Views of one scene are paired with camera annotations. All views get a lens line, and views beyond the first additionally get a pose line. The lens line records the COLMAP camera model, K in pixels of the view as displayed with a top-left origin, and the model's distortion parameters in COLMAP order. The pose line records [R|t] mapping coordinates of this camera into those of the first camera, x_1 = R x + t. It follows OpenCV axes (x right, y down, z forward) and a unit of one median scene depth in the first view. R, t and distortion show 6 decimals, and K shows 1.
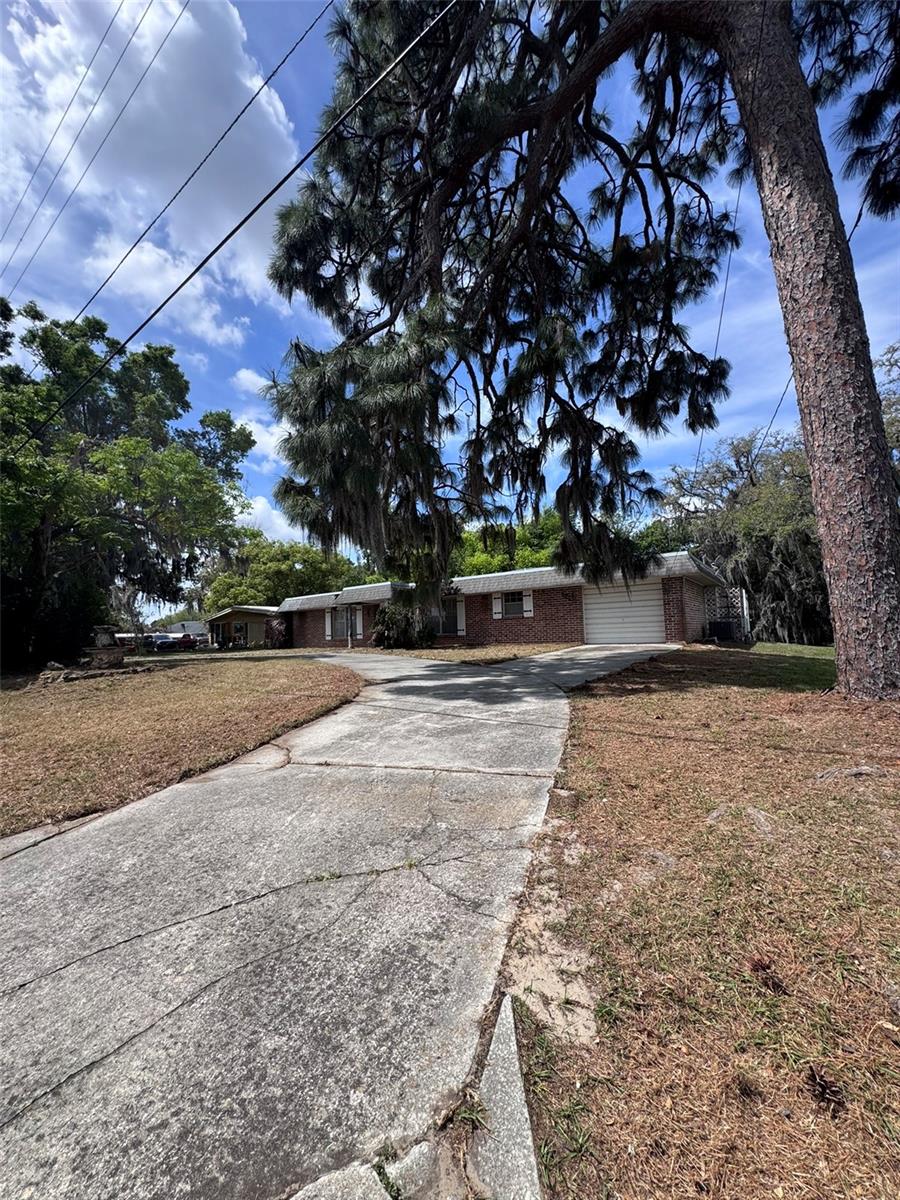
lens RADIAL K [[479.3, 0, 451.5], [0, 479.3, 601.5], [0, 0, 1]] dist [-0.000268, 0.000040]
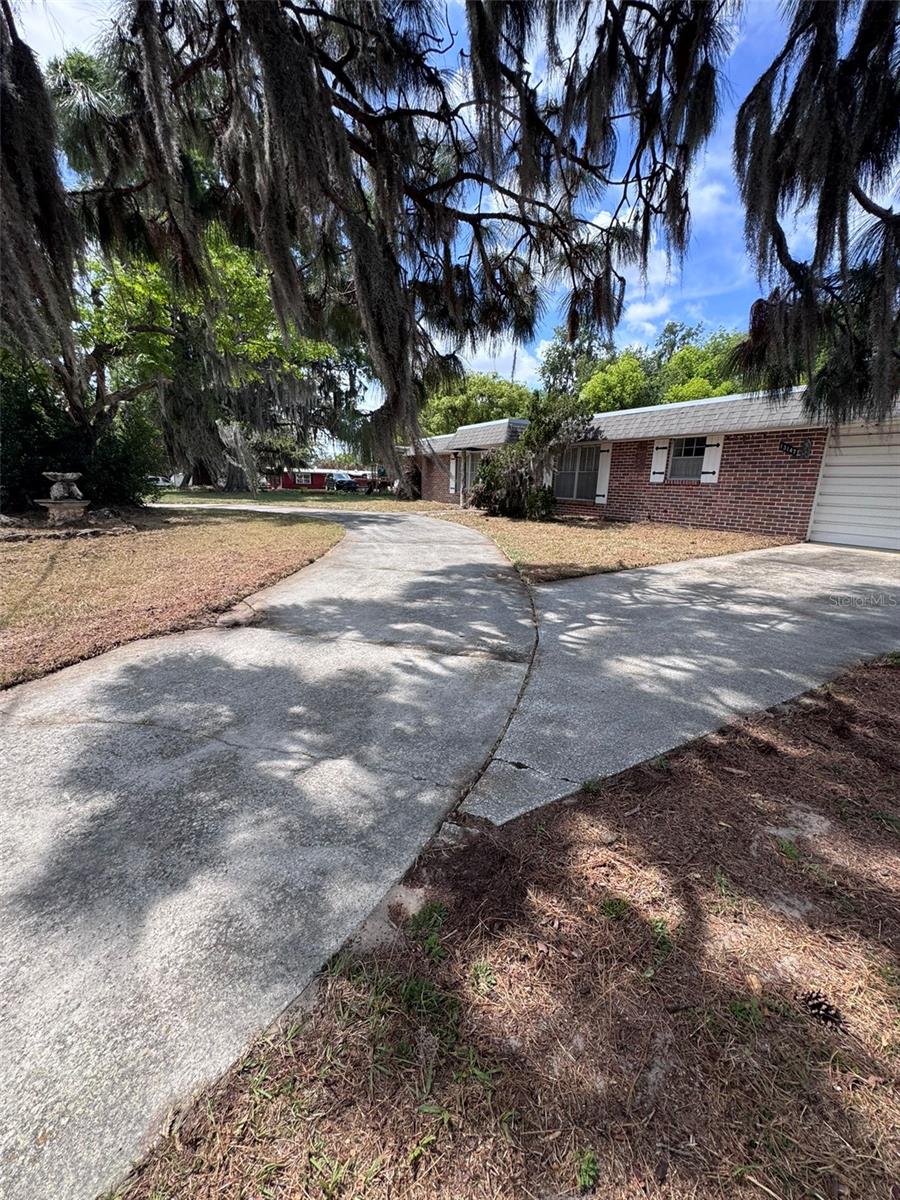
lens RADIAL K [[479.3, 0, 448.4], [0, 479.3, 600.3], [0, 0, 1]] dist [-0.000268, 0.000040]
pose [[0.907392, 0.156153, -0.390199, 0.118377], [-0.027202, 0.948290, 0.316237, -0.008728], [0.419403, -0.276337, 0.864719, 0.299361]]
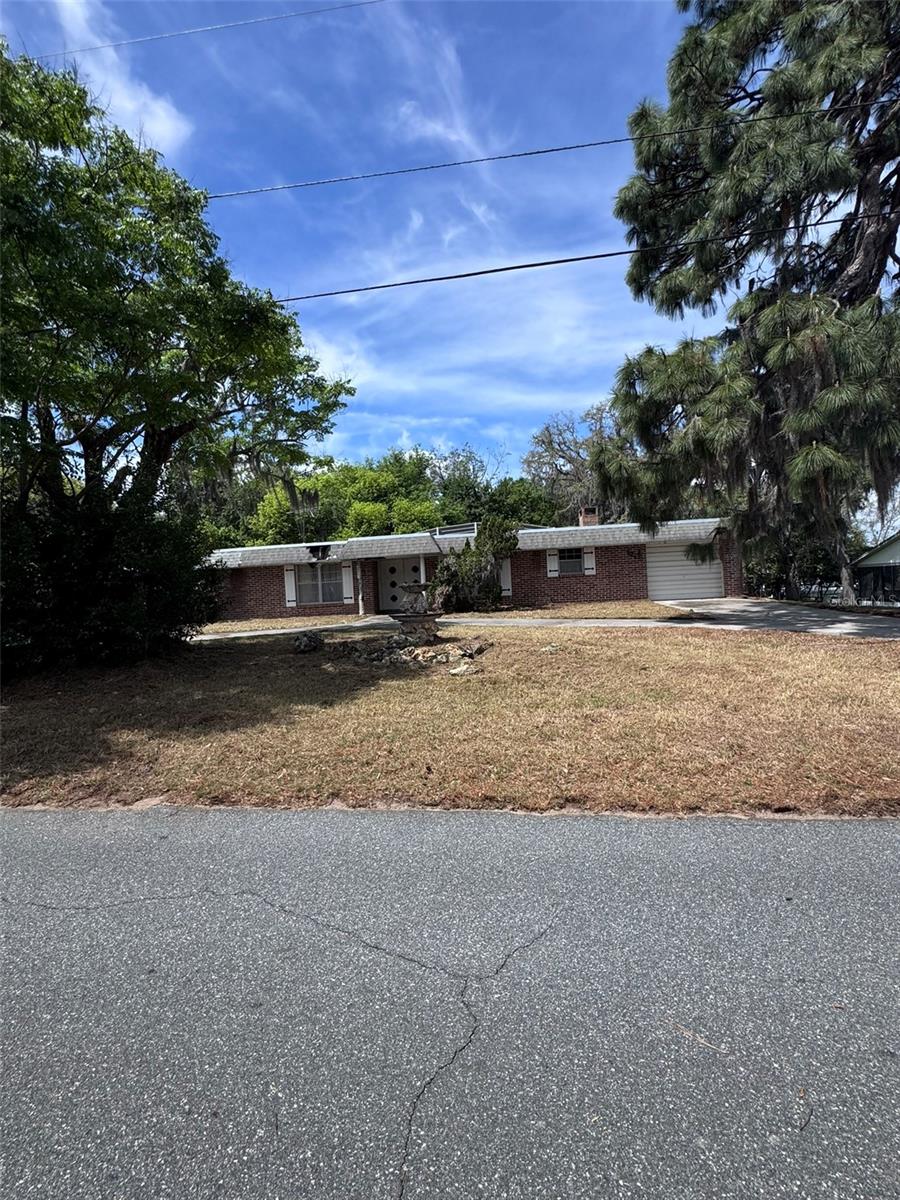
lens RADIAL K [[531.9, 0, 453.5], [0, 531.9, 587.0], [0, 0, 1]] dist [-0.003622, -0.000109]
pose [[0.857939, -0.018391, 0.513422, -0.612865], [-0.011295, 0.998442, 0.054639, 0.000907], [-0.513627, -0.052676, 0.856395, 0.204667]]
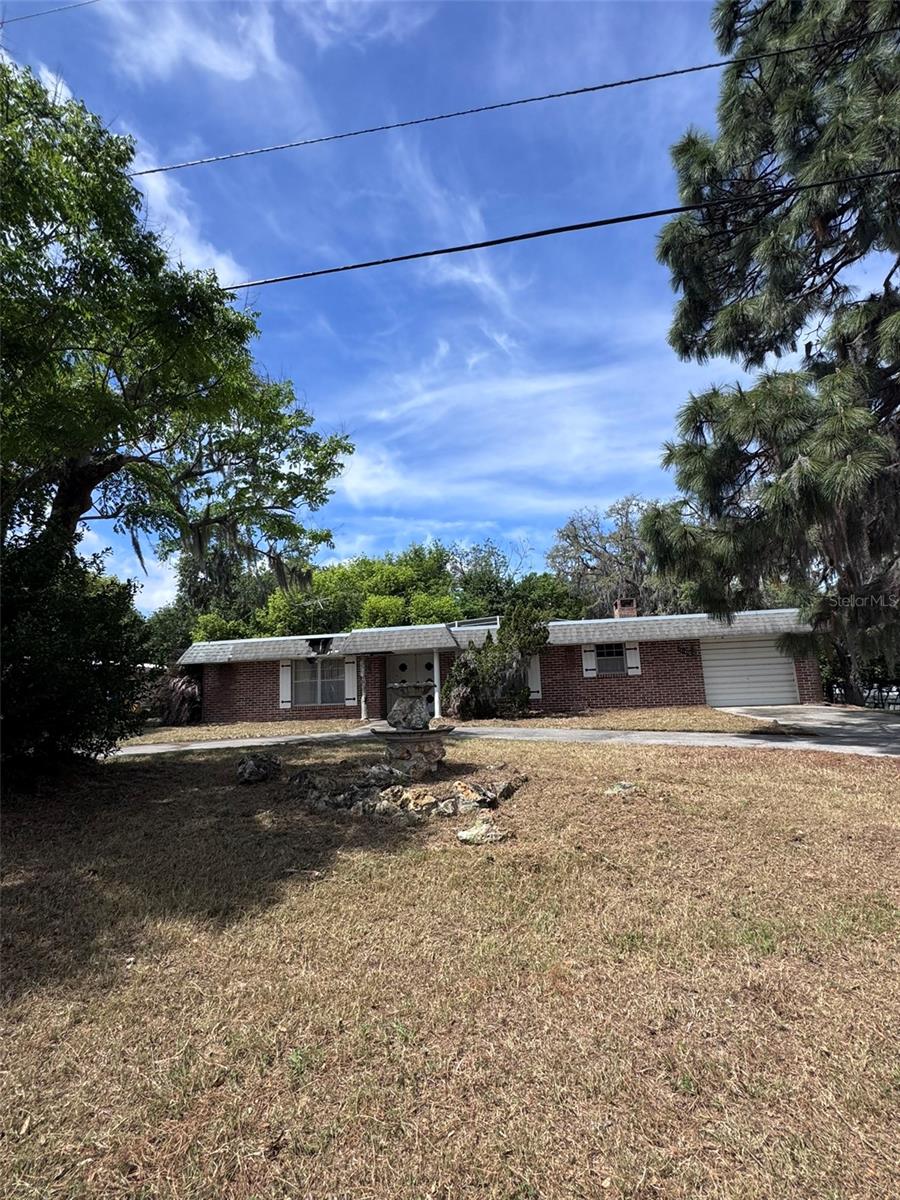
lens RADIAL K [[531.9, 0, 454.1], [0, 531.9, 600.6], [0, 0, 1]] dist [-0.003622, -0.000109]
pose [[0.877662, 0.068345, 0.474382, -0.535874], [-0.020530, 0.994233, -0.105258, 0.007414], [-0.478840, 0.082642, 0.874004, 0.324446]]
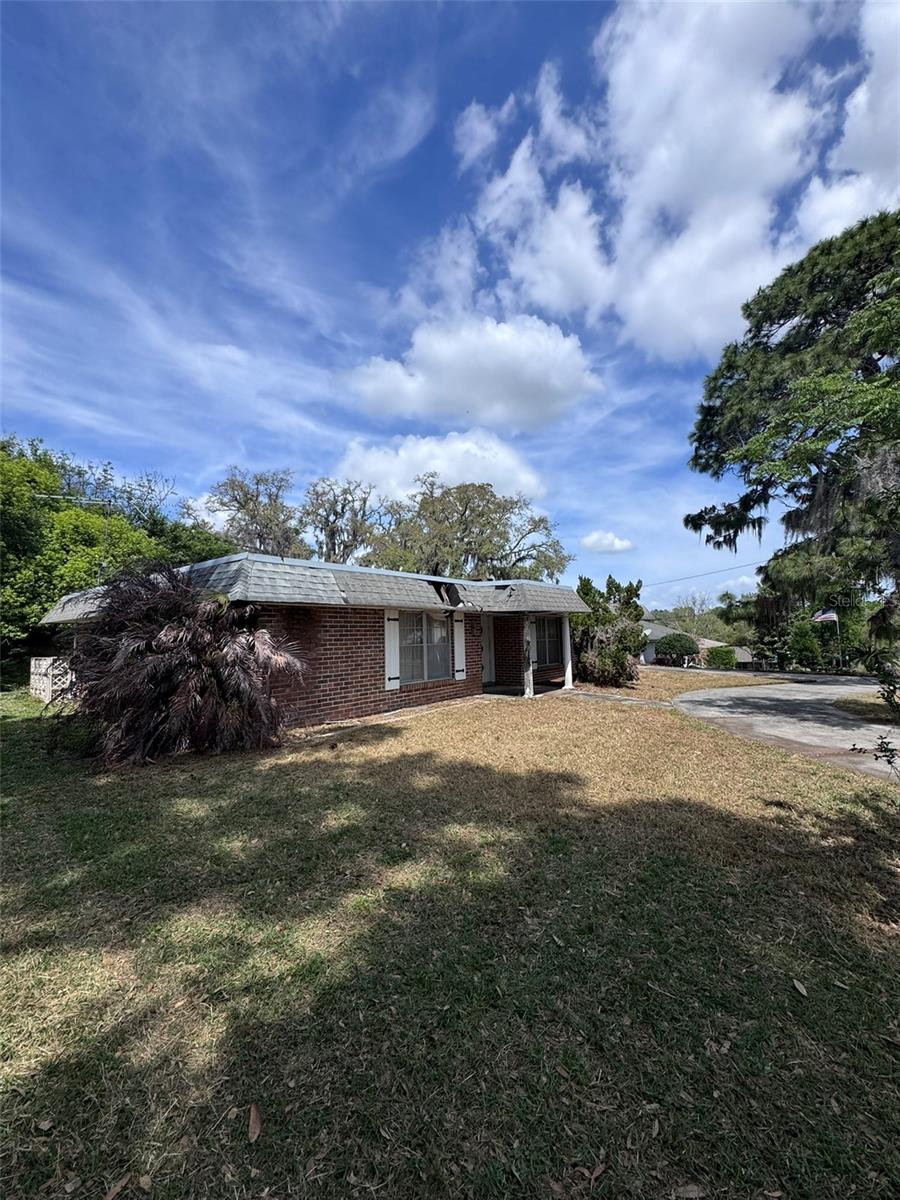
lens RADIAL K [[479.3, 0, 456.7], [0, 479.3, 604.6], [0, 0, 1]] dist [-0.000268, 0.000040]
pose [[0.002705, 0.109878, 0.993941, -0.859116], [-0.044711, 0.992964, -0.109648, 0.067590], [-0.998996, -0.044143, 0.007599, 1.244986]]
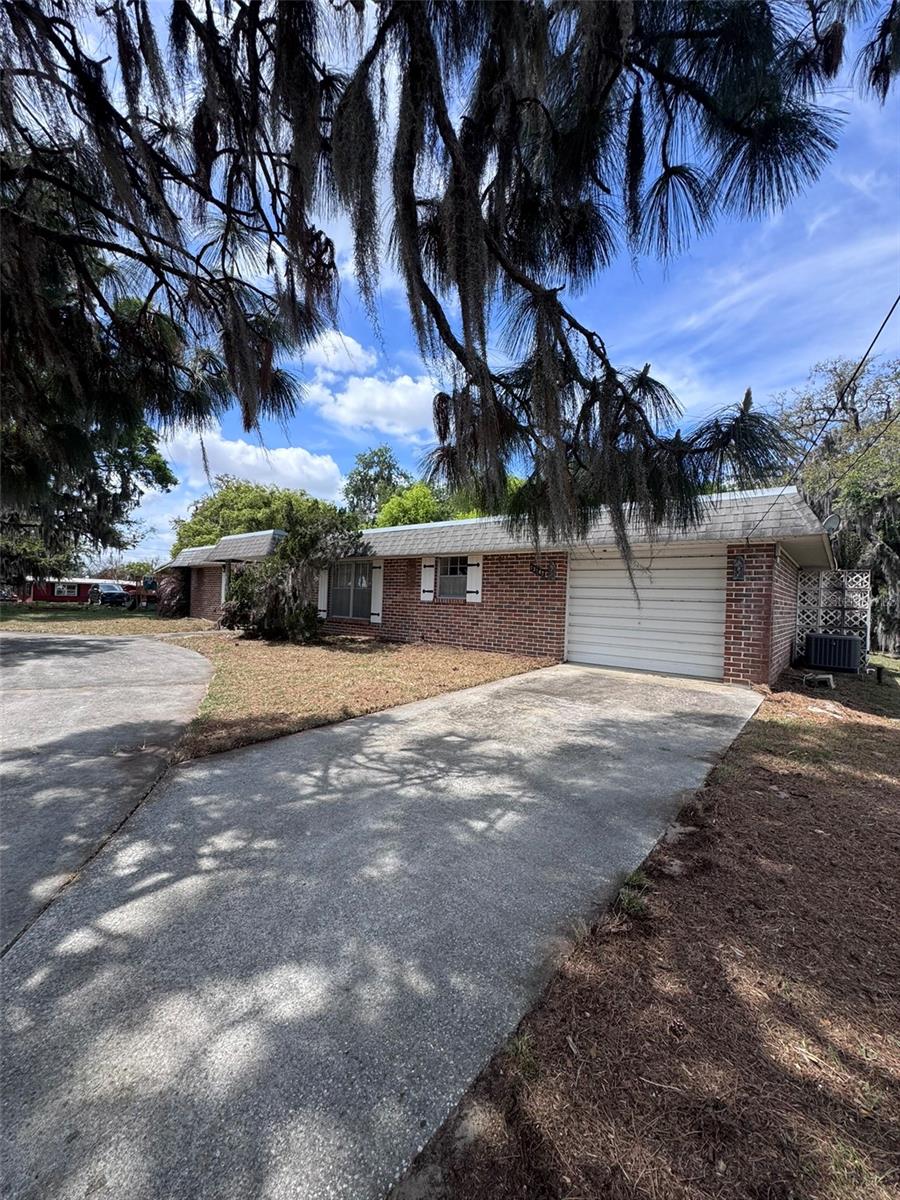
lens RADIAL K [[479.3, 0, 448.5], [0, 479.3, 602.5], [0, 0, 1]] dist [-0.000268, 0.000040]
pose [[0.995132, 0.067161, -0.072129, 0.166213], [-0.061402, 0.994959, 0.079291, -0.010616], [0.077091, -0.074476, 0.994239, 0.415394]]
